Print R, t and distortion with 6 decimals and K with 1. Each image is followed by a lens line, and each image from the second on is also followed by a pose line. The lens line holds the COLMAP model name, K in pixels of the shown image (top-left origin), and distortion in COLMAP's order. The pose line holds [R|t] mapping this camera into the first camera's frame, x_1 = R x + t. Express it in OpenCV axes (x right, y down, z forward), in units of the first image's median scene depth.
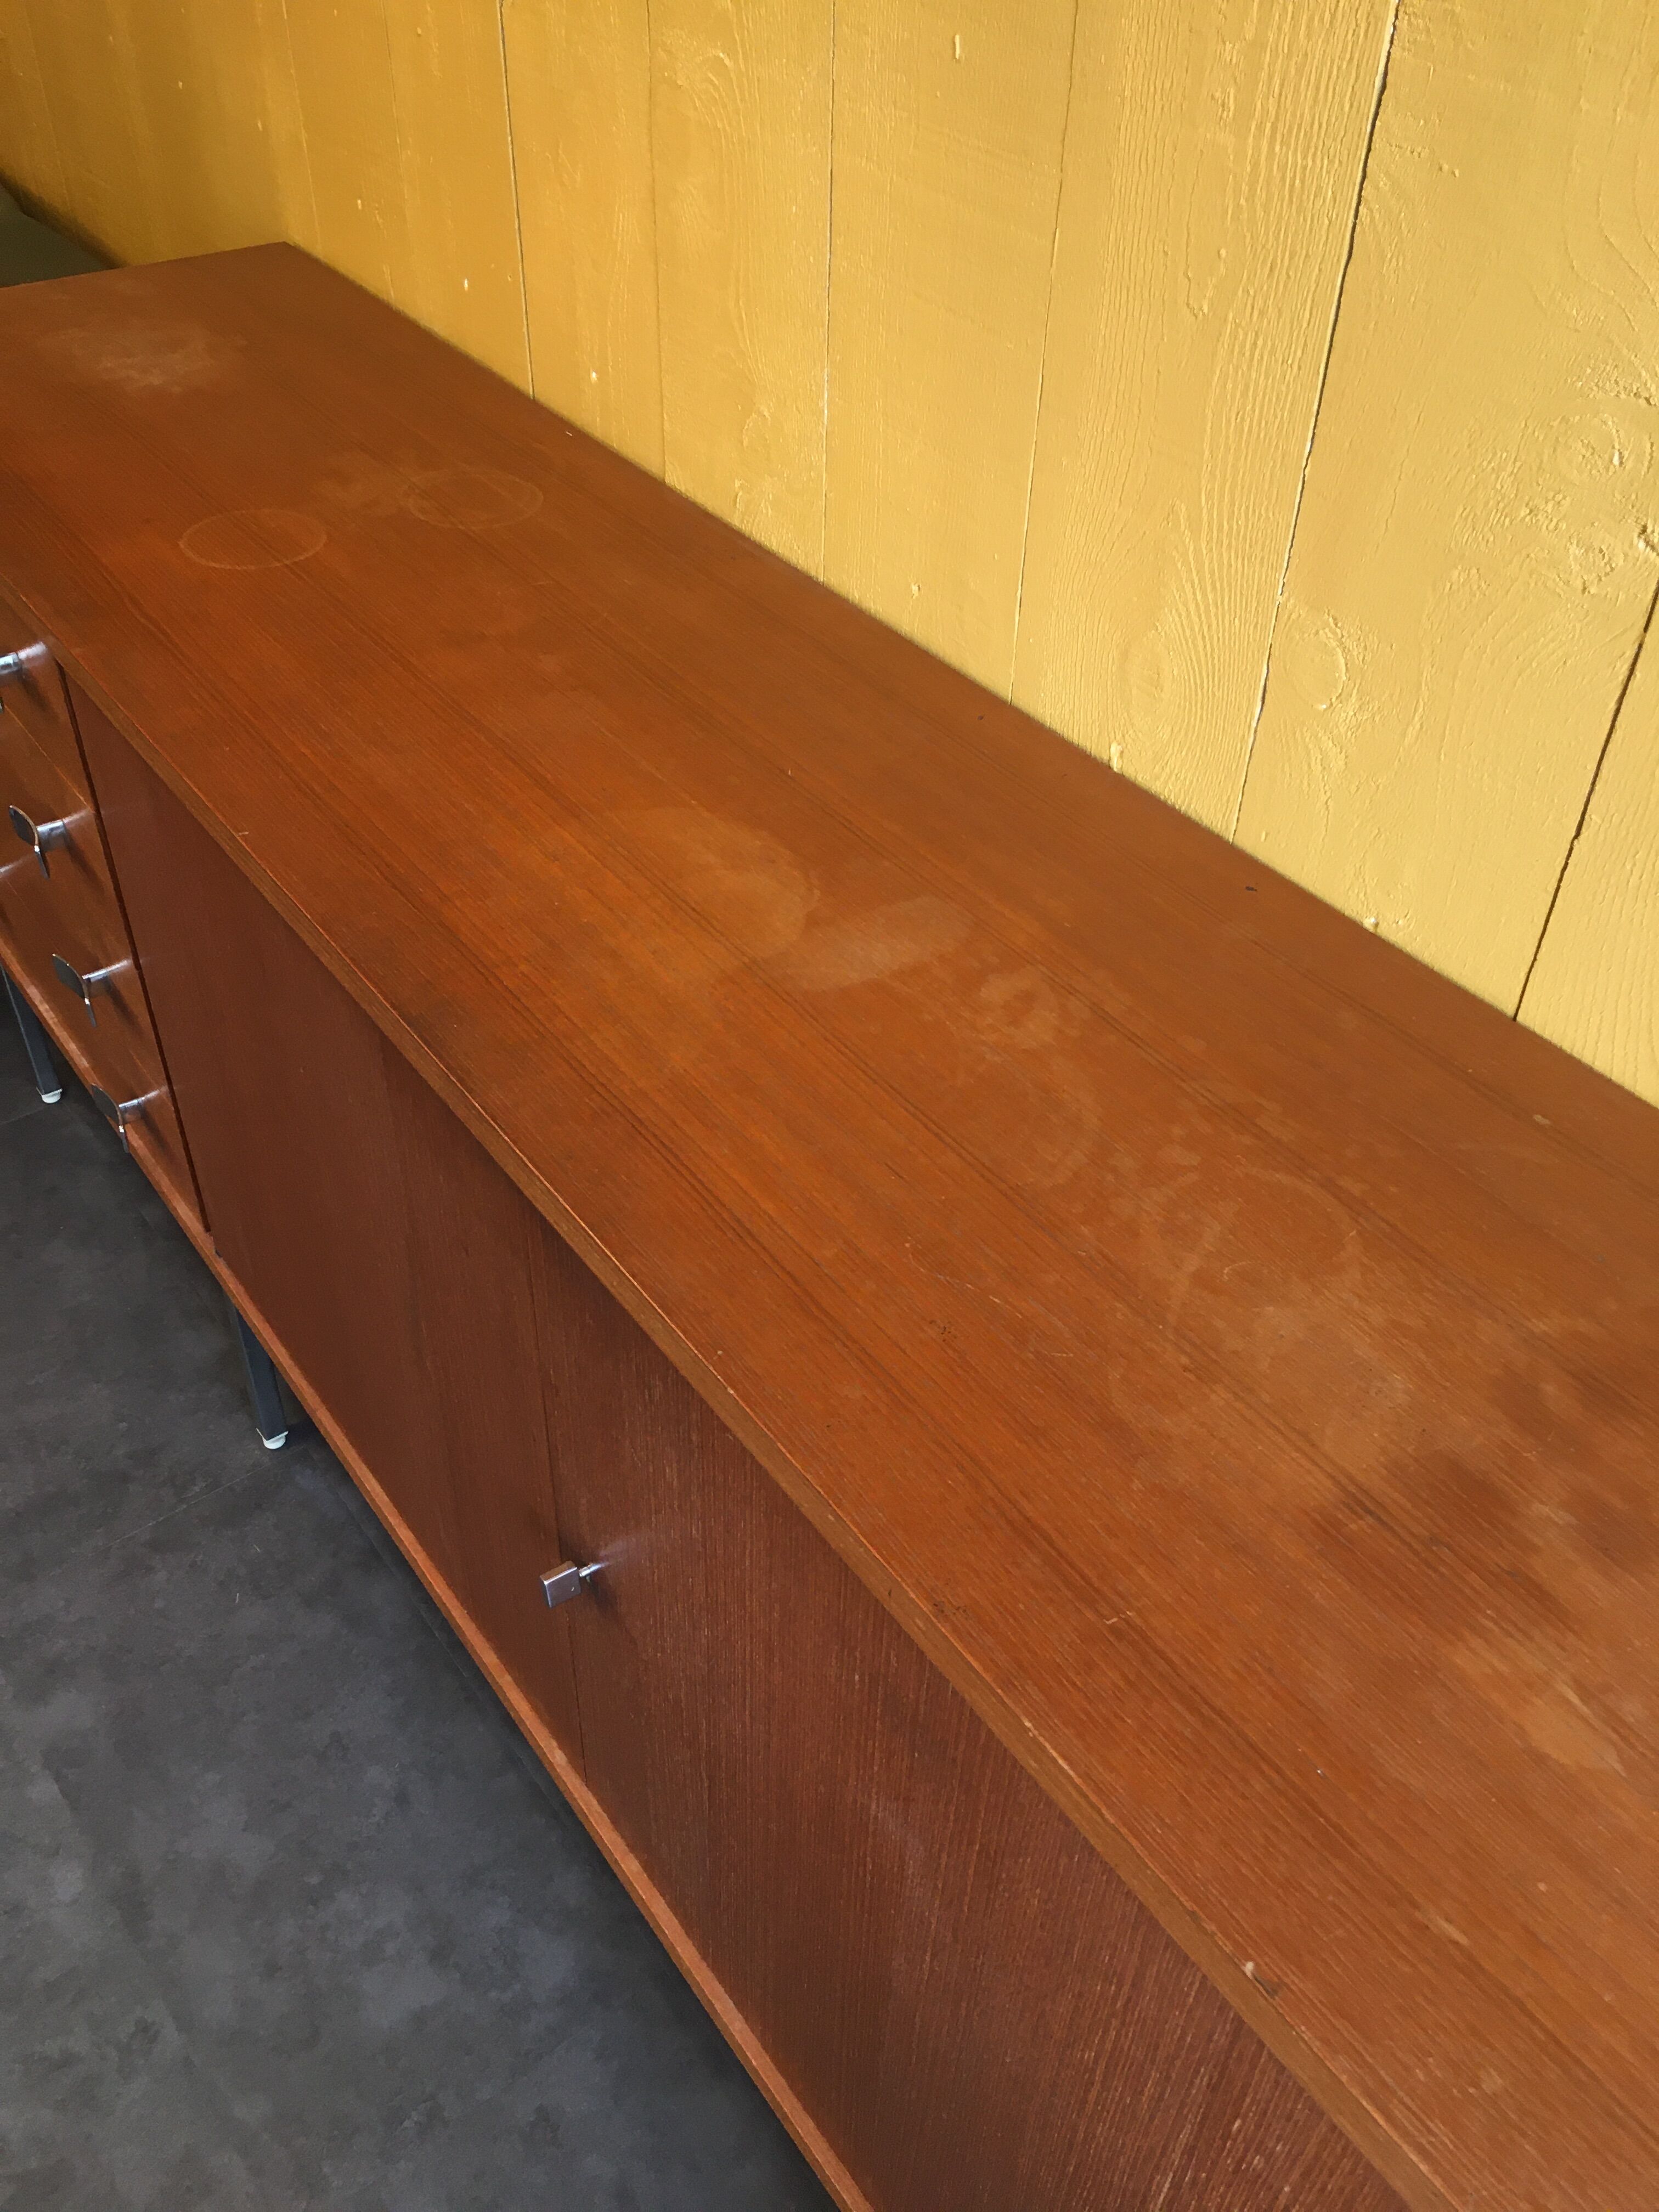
lens RADIAL K [[1899.7, 0, 830.0], [0, 1899.7, 1098.4], [0, 0, 1]] dist [0.075330, -0.105849]
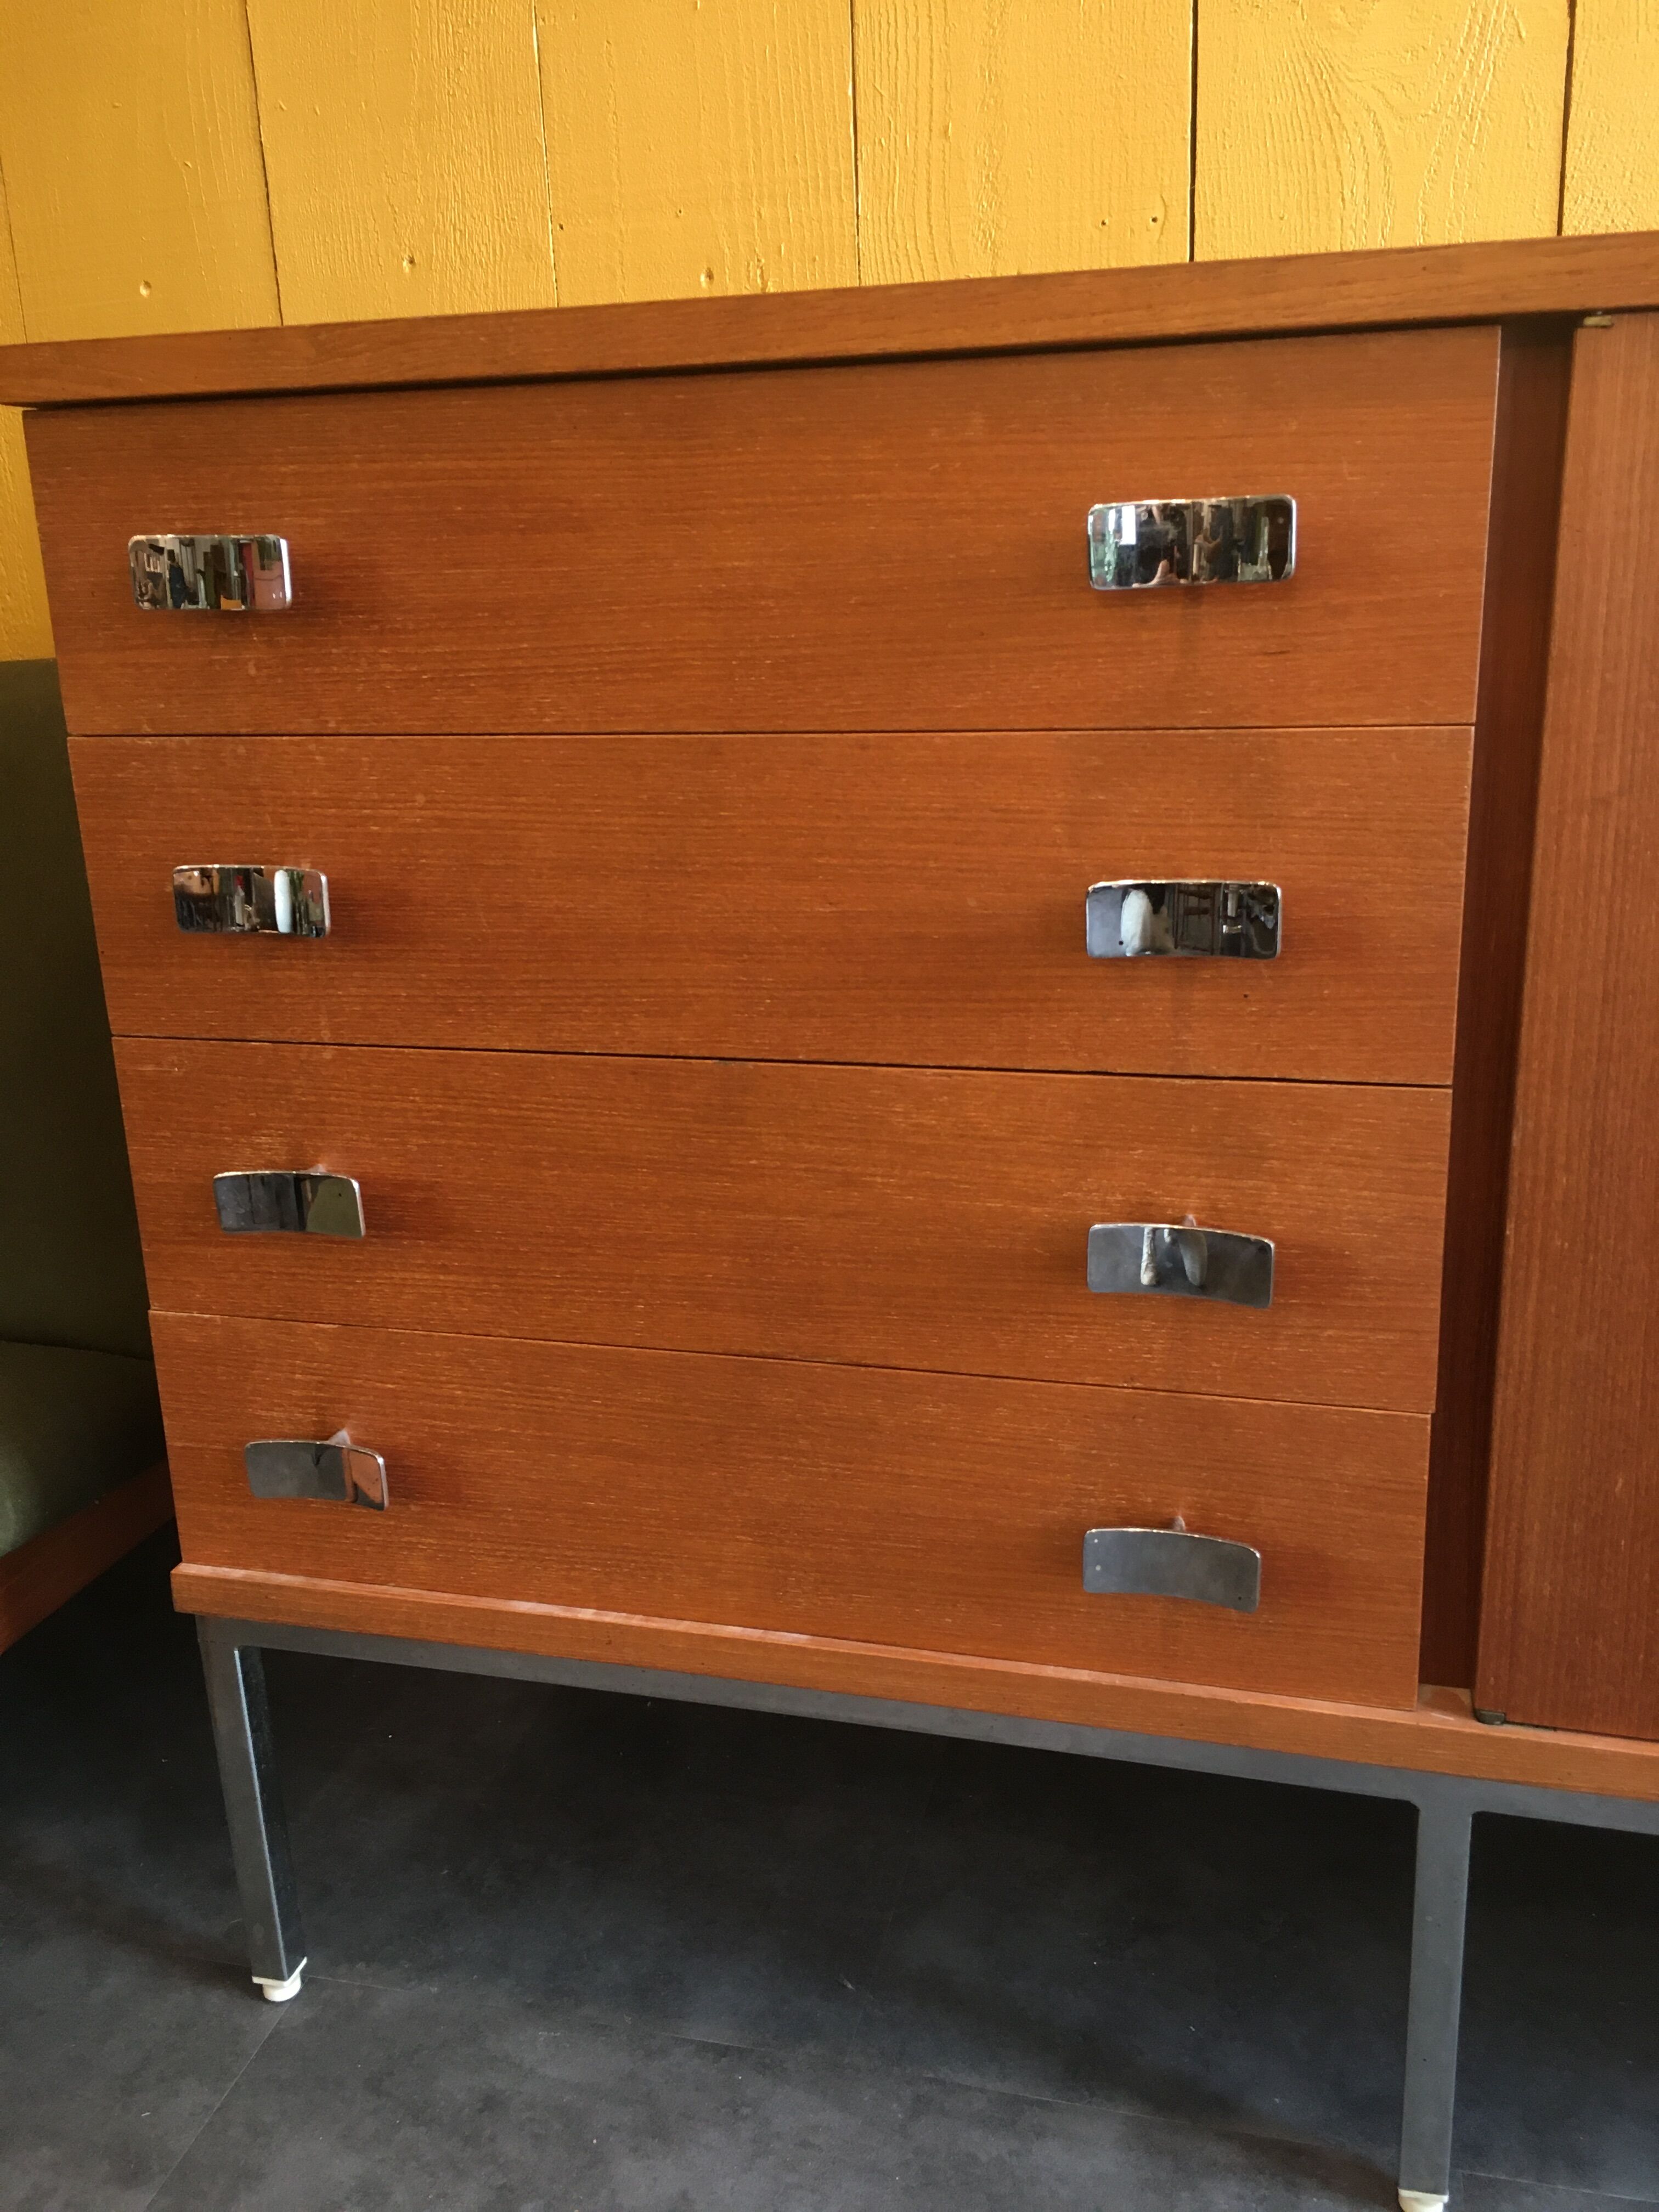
lens RADIAL K [[1899.7, 0, 828.7], [0, 1899.7, 1105.7], [0, 0, 1]] dist [0.075330, -0.105849]
pose [[0.785185, -0.221950, 0.578120, -1.135460], [0.442118, 0.854602, -0.272374, 0.006269], [-0.433609, 0.469461, 0.769148, 0.970003]]
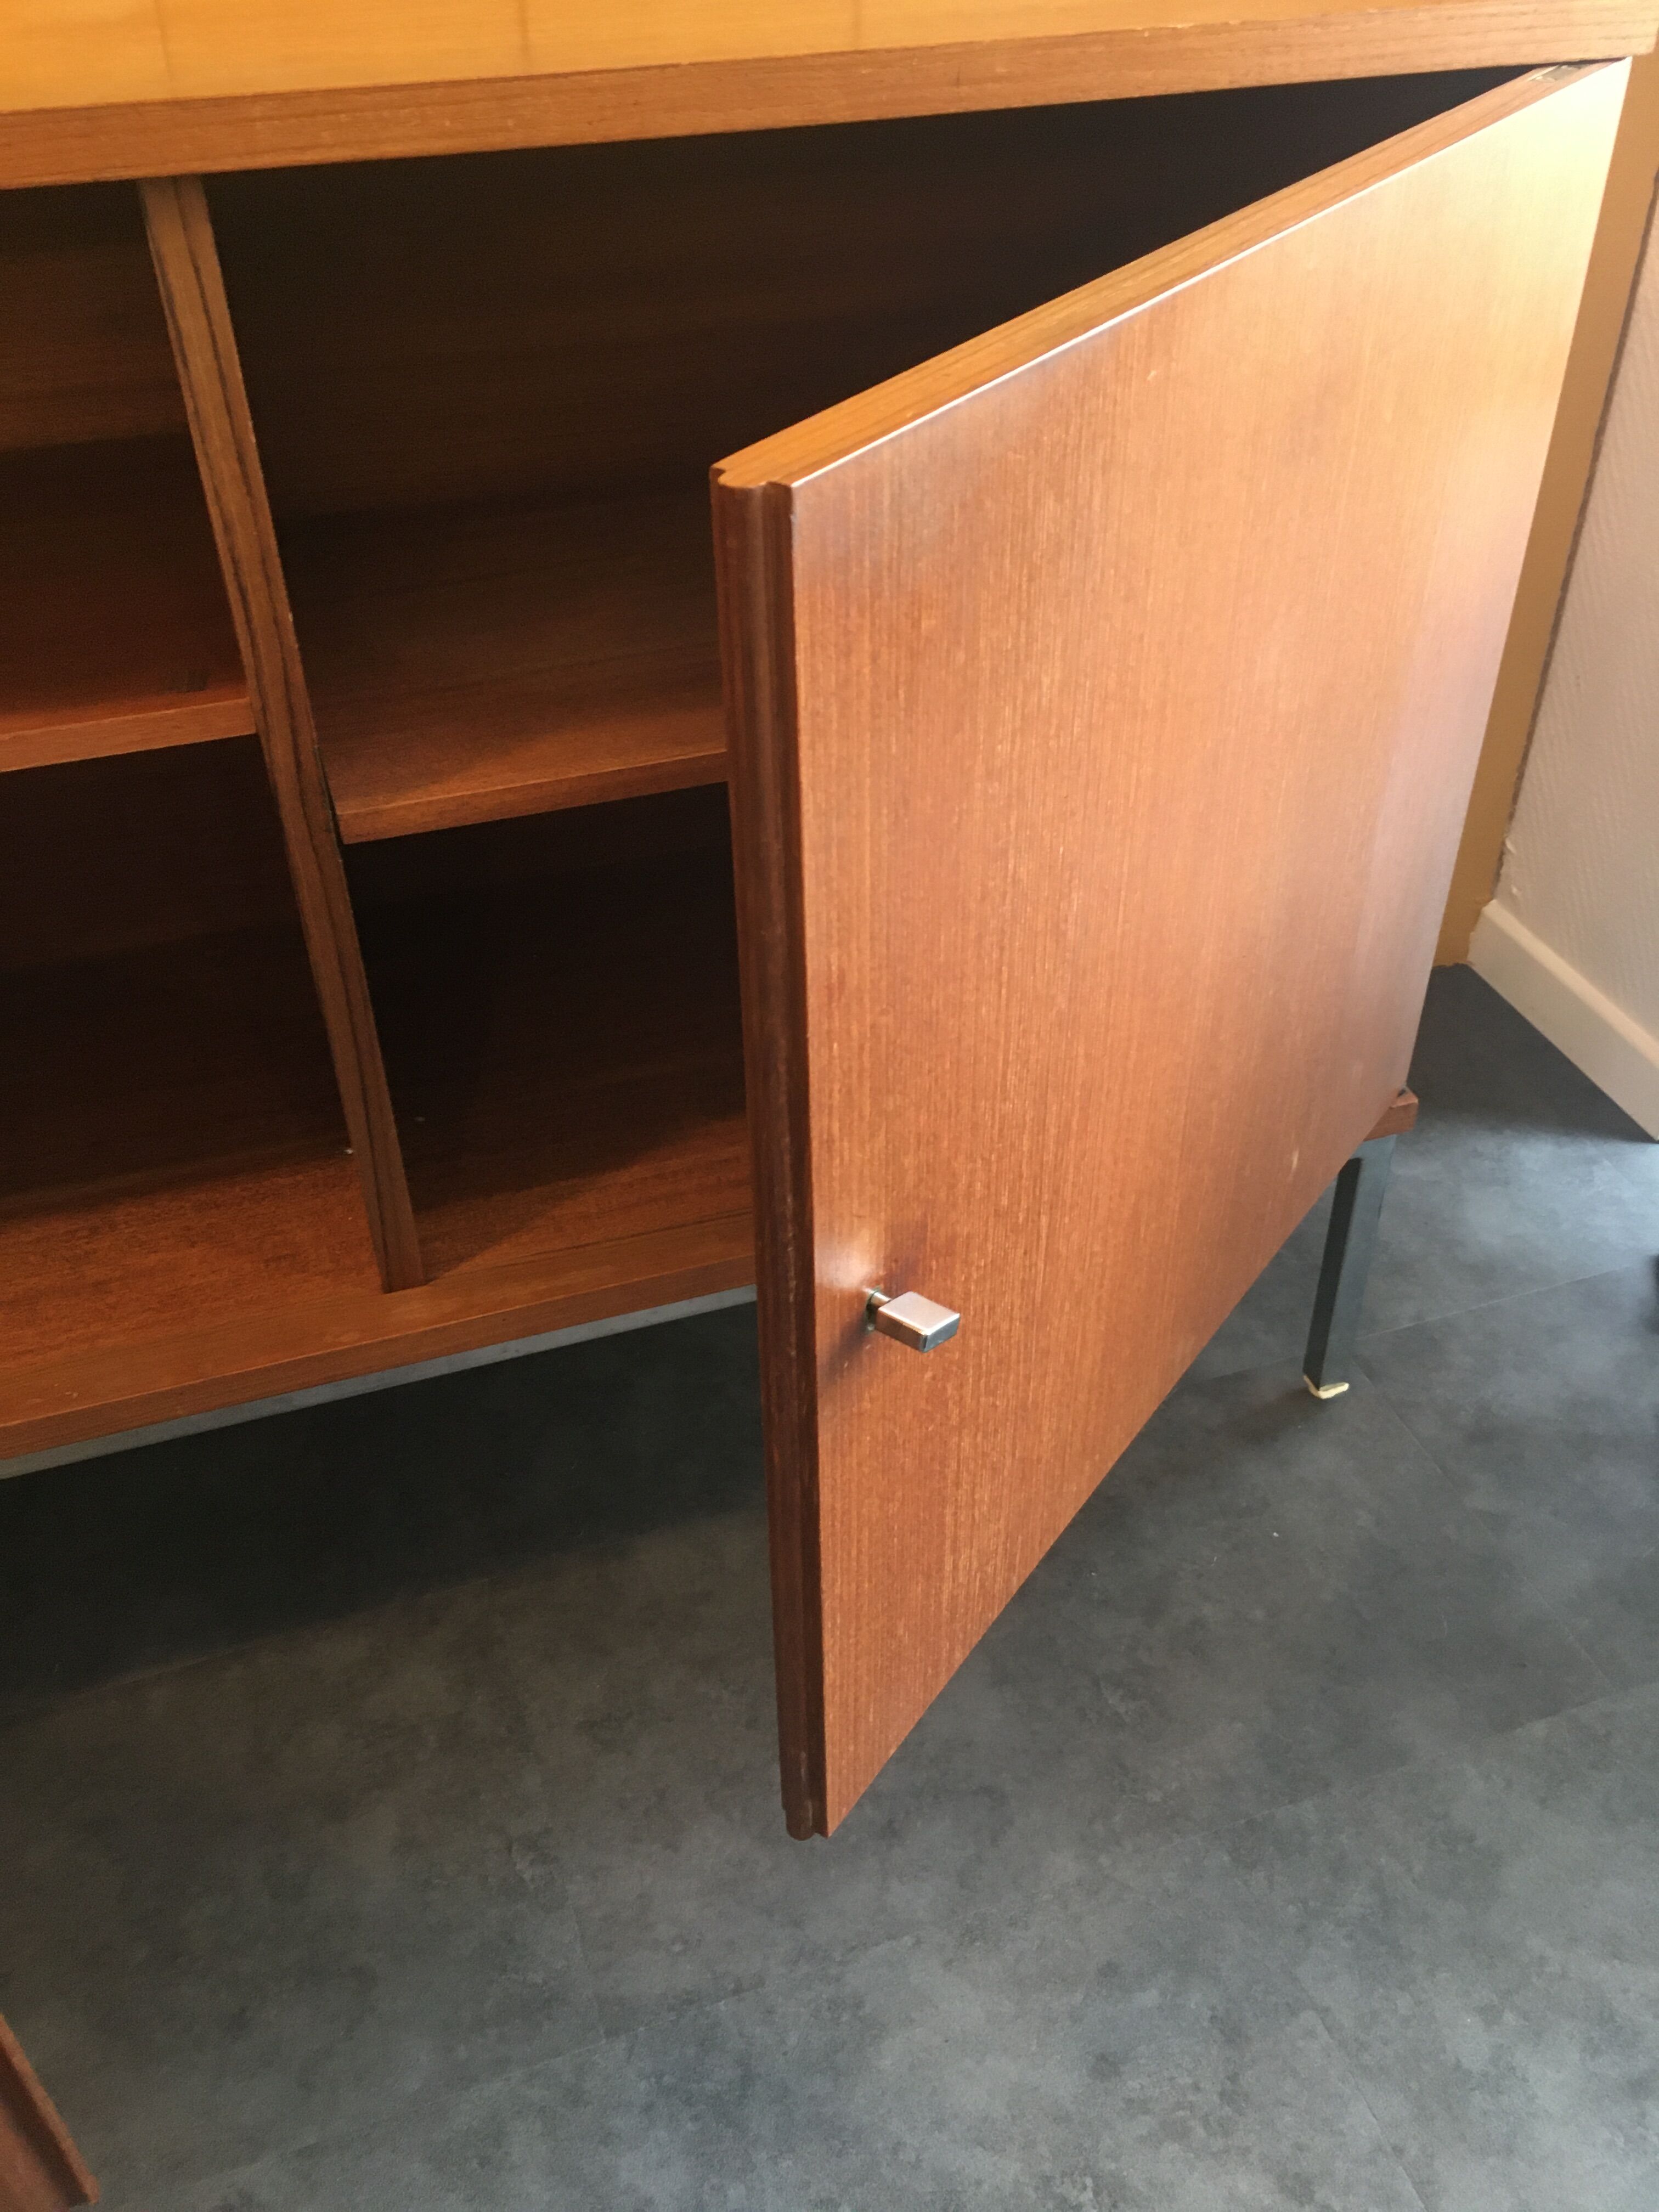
lens RADIAL K [[1899.7, 0, 839.0], [0, 1899.7, 1107.2], [0, 0, 1]] dist [0.075330, -0.105849]
pose [[0.309508, -0.603167, 0.735115, -0.752927], [0.635489, 0.706287, 0.311950, 0.200140], [-0.707360, 0.370606, 0.601908, 0.434868]]
